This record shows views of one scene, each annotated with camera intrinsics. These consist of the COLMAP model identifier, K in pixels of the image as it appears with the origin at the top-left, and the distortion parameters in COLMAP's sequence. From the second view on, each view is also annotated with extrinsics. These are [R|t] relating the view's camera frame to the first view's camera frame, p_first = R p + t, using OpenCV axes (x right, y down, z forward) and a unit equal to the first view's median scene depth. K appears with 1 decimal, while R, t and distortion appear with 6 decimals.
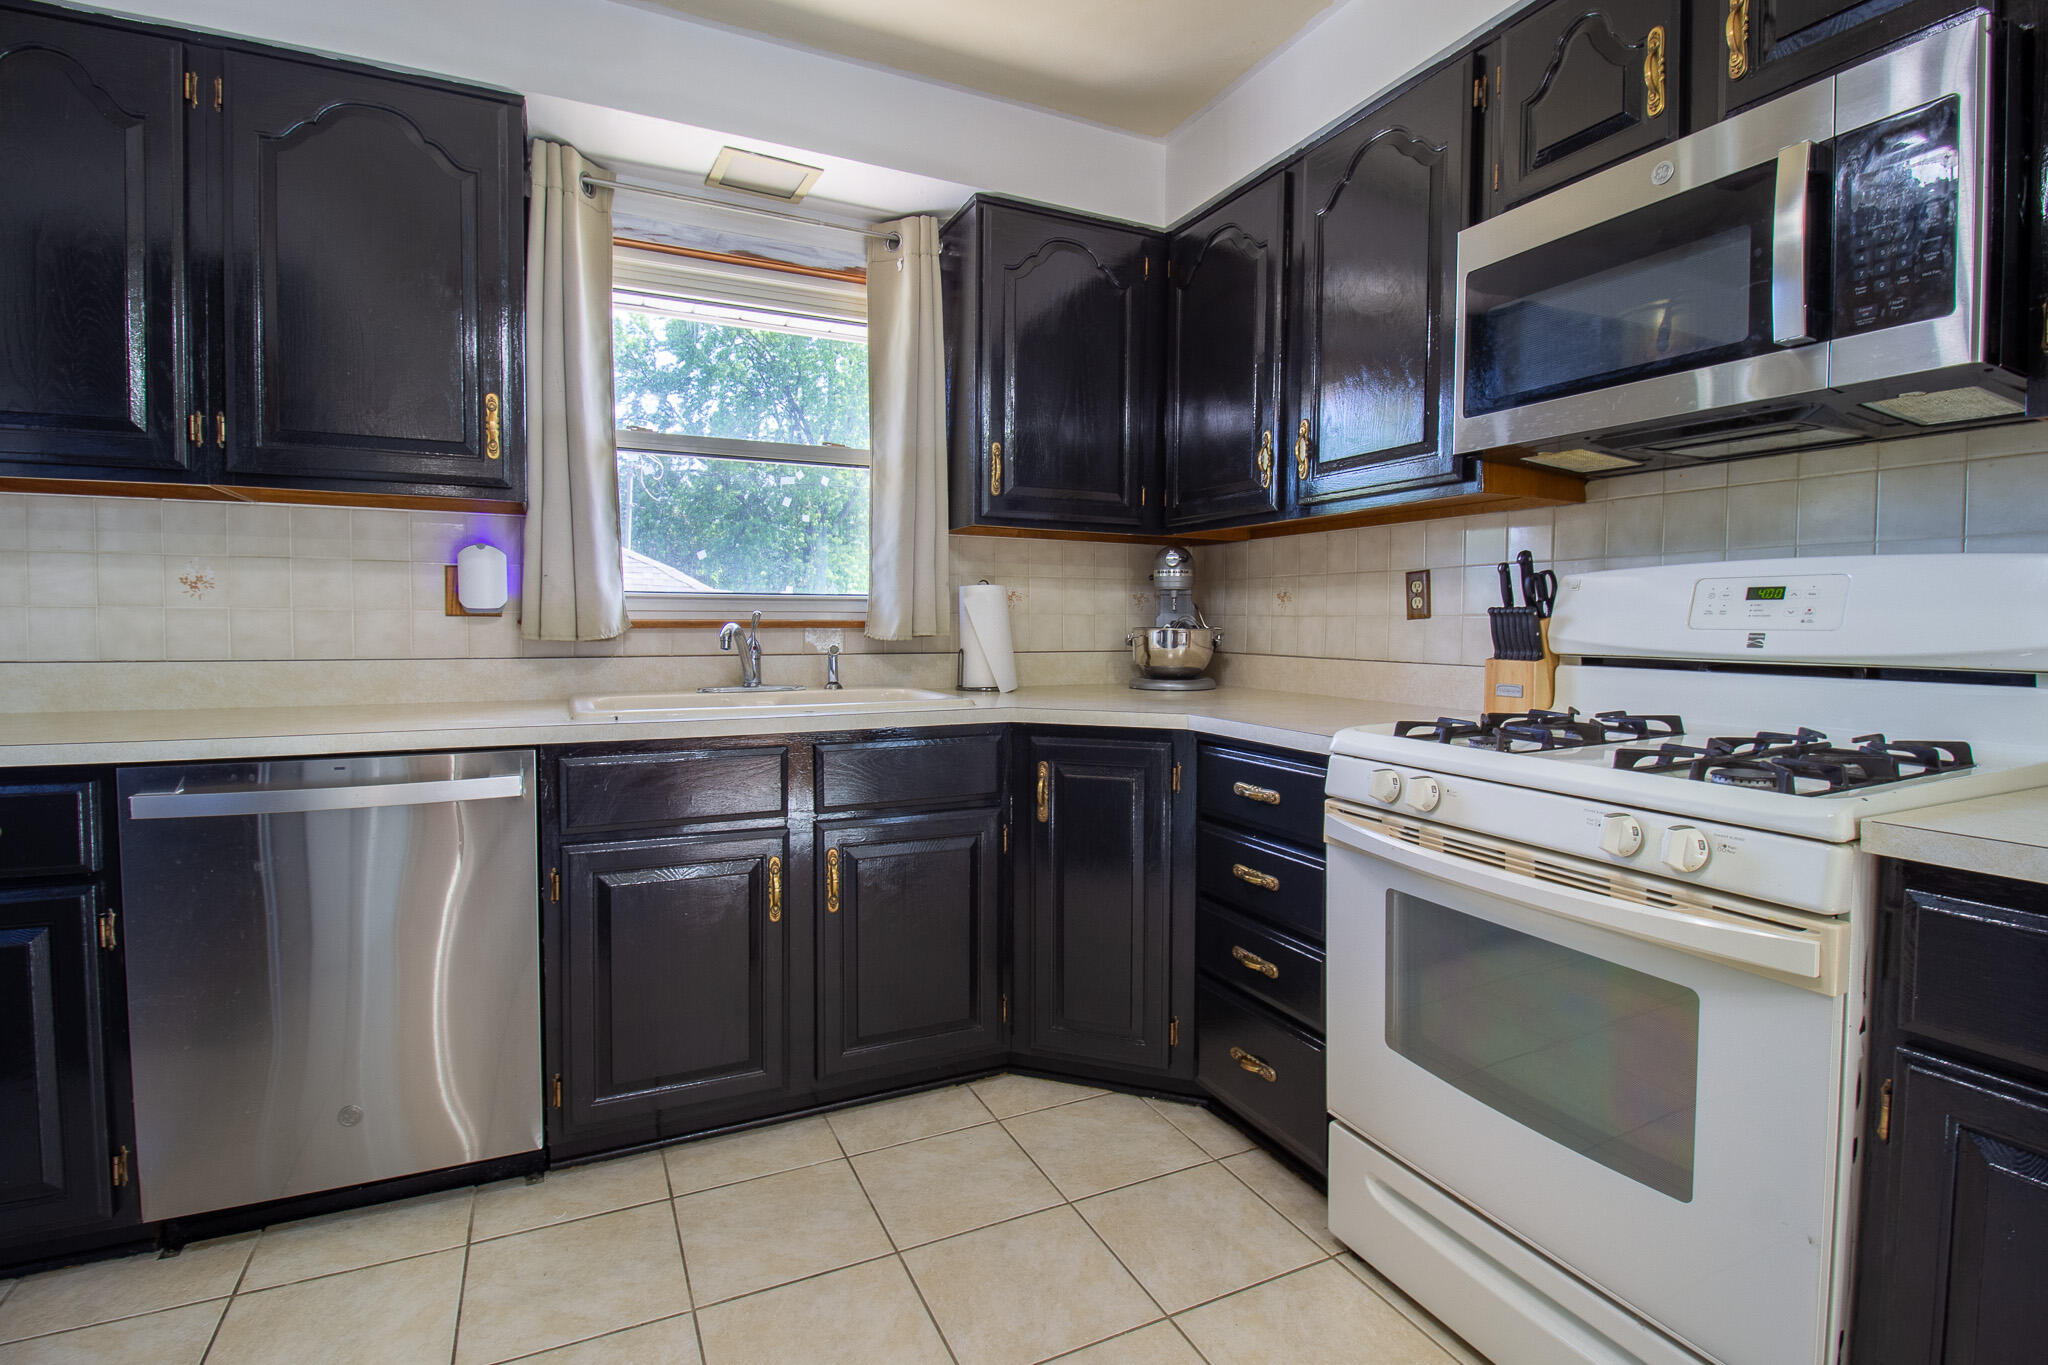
lens RADIAL K [[971.2, 0, 1044.7], [0, 971.2, 669.7], [0, 0, 1]] dist [-0.001120, -0.012152]
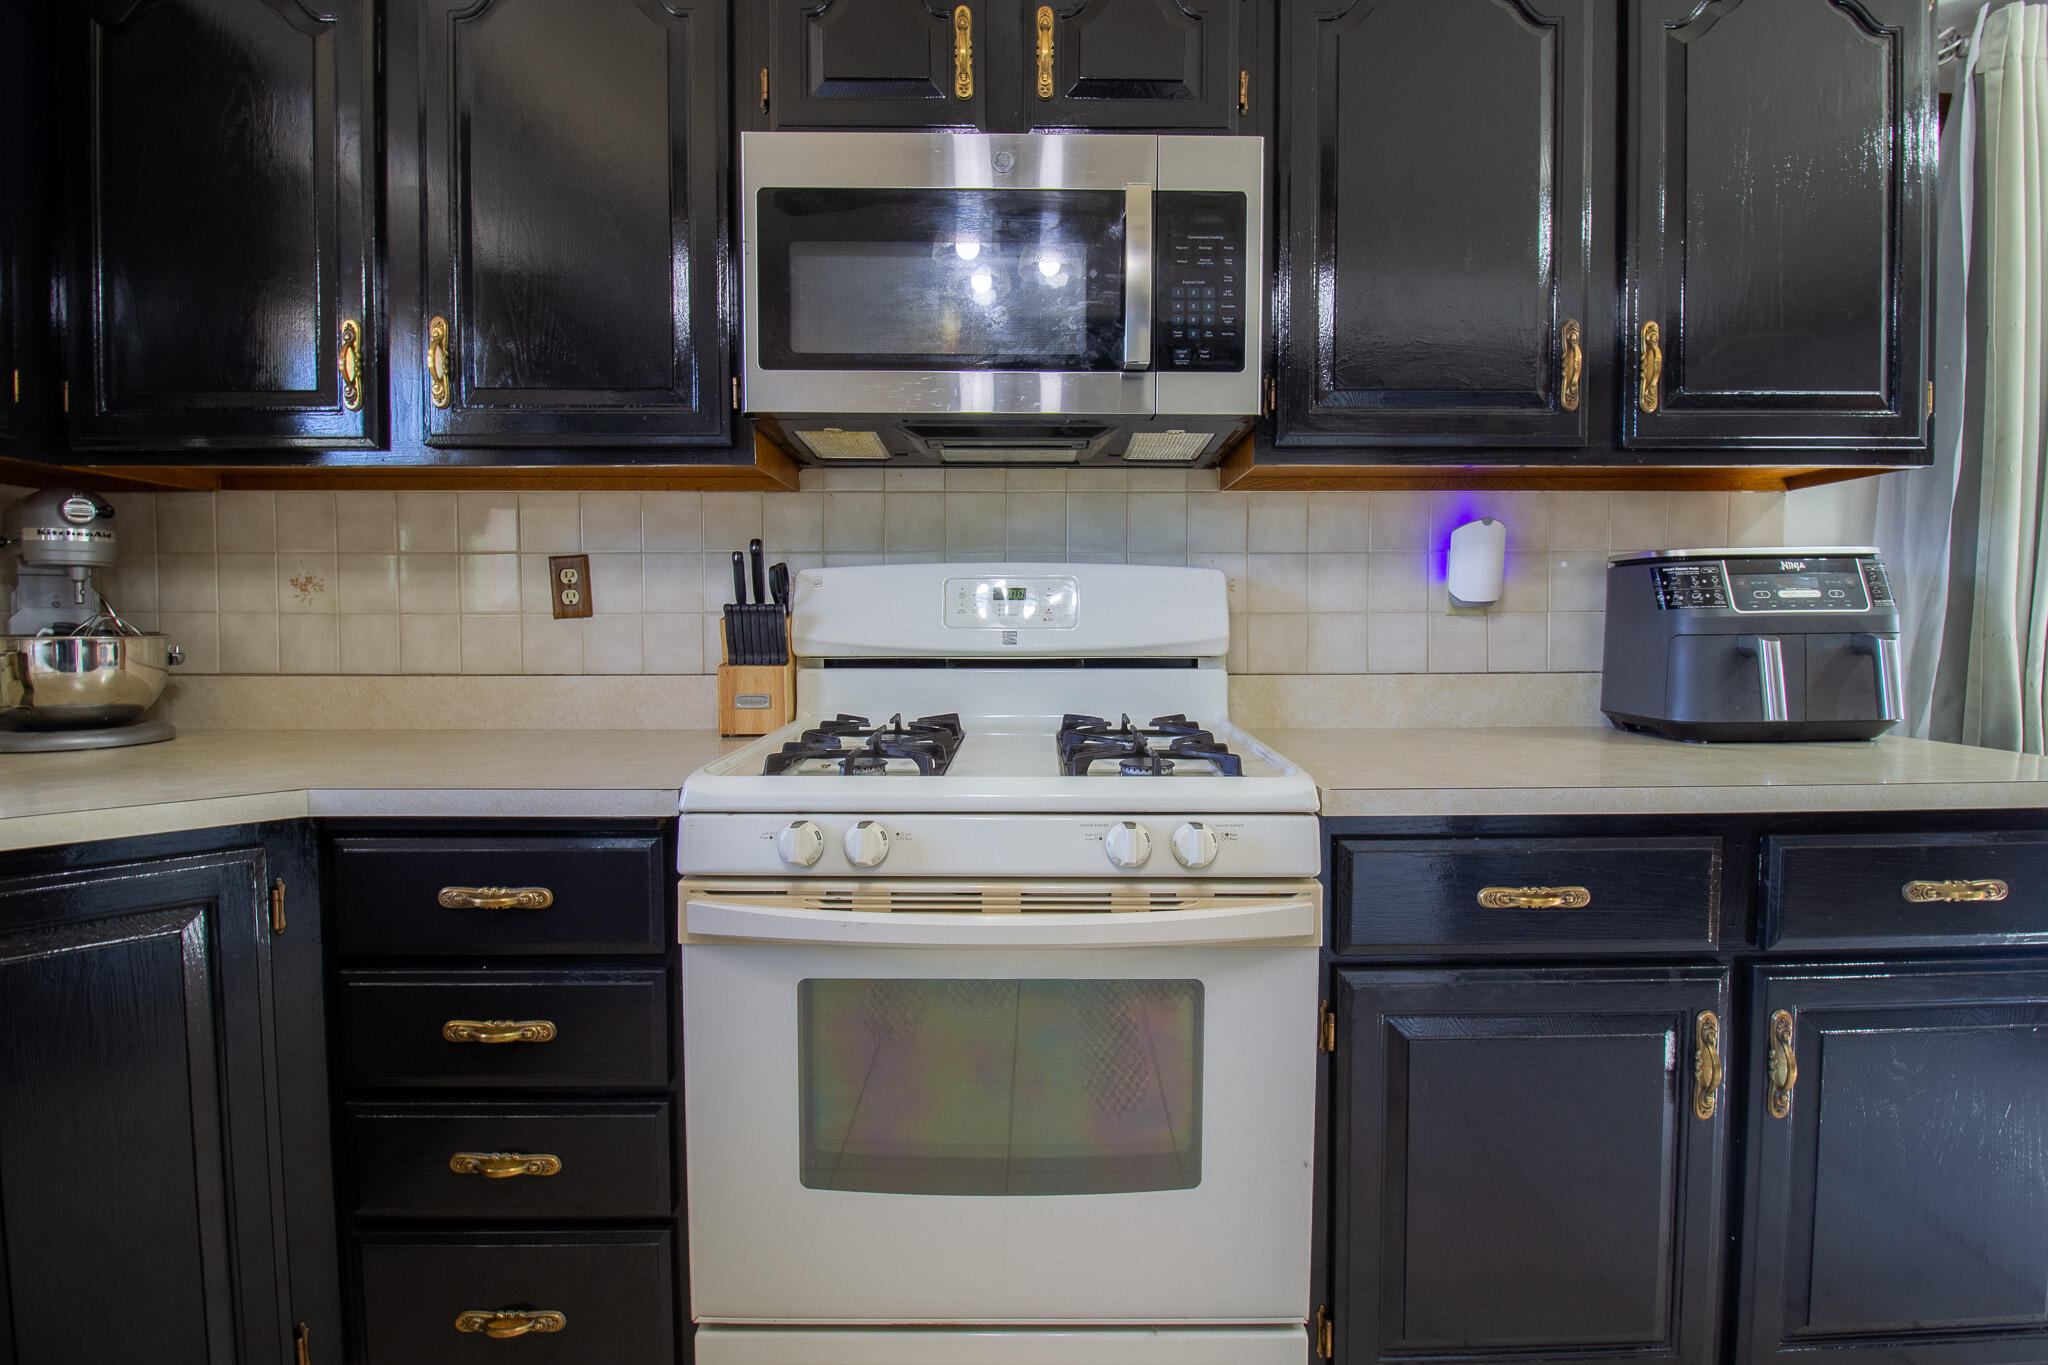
lens RADIAL K [[971.2, 0, 1036.2], [0, 971.2, 667.3], [0, 0, 1]] dist [-0.001120, -0.012152]
pose [[0.431565, -0.047482, 0.900831, -0.159816], [0.047405, 0.998428, 0.029916, -0.019847], [-0.900835, 0.029794, 0.433137, 0.354566]]
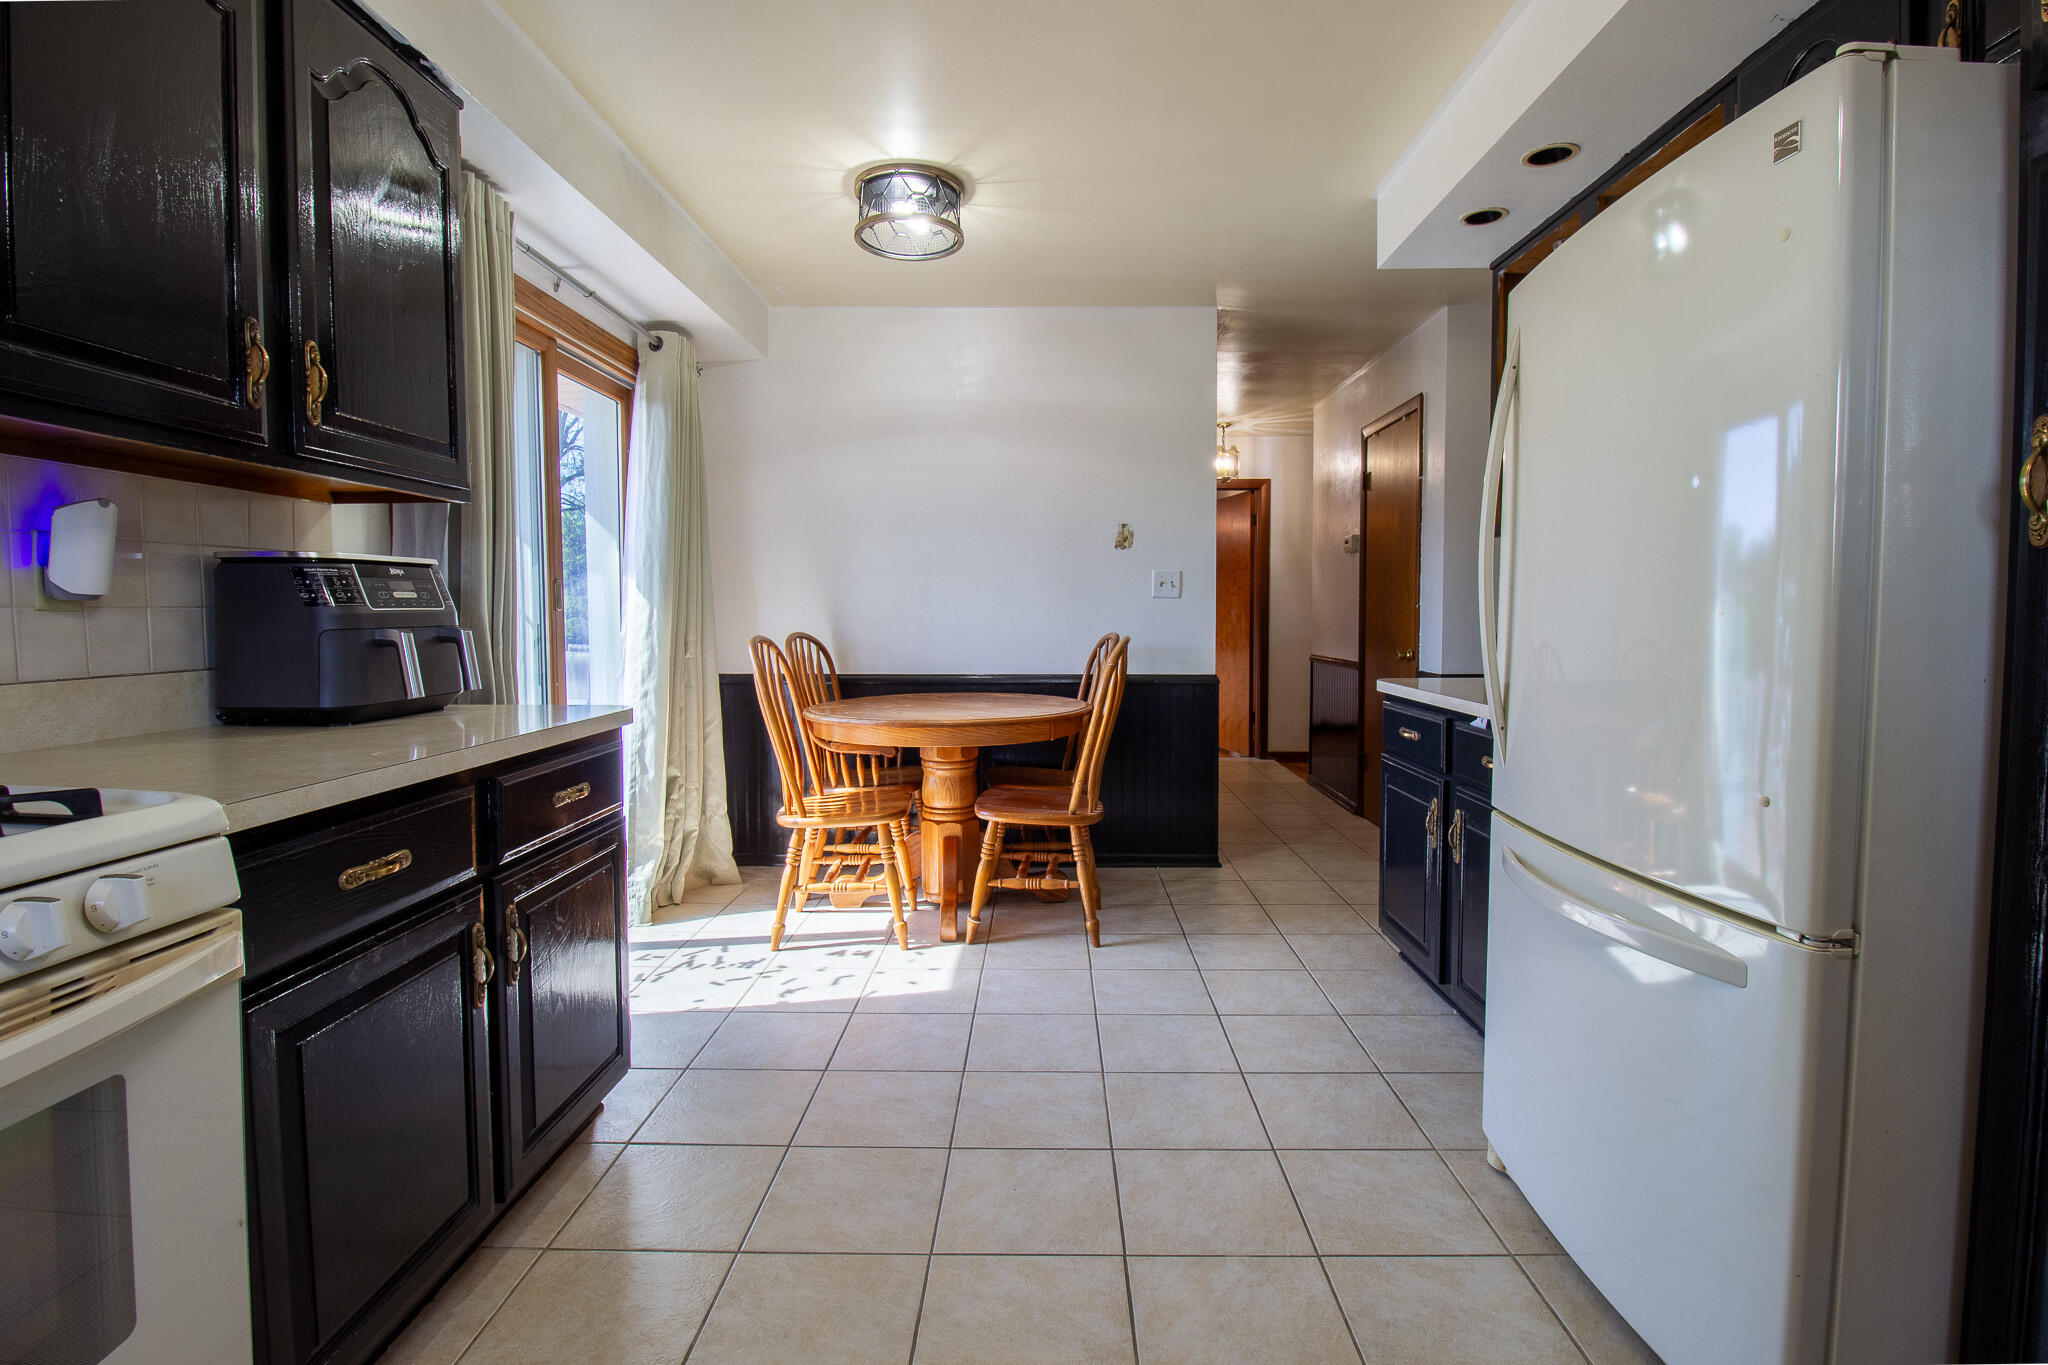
lens RADIAL K [[971.2, 0, 1028.8], [0, 971.2, 670.1], [0, 0, 1]] dist [-0.001120, -0.012152]
pose [[-0.889479, -0.030340, 0.455968, -0.179808], [0.018108, 0.994670, 0.101510, -0.036487], [-0.456617, 0.098547, -0.884188, 0.670435]]
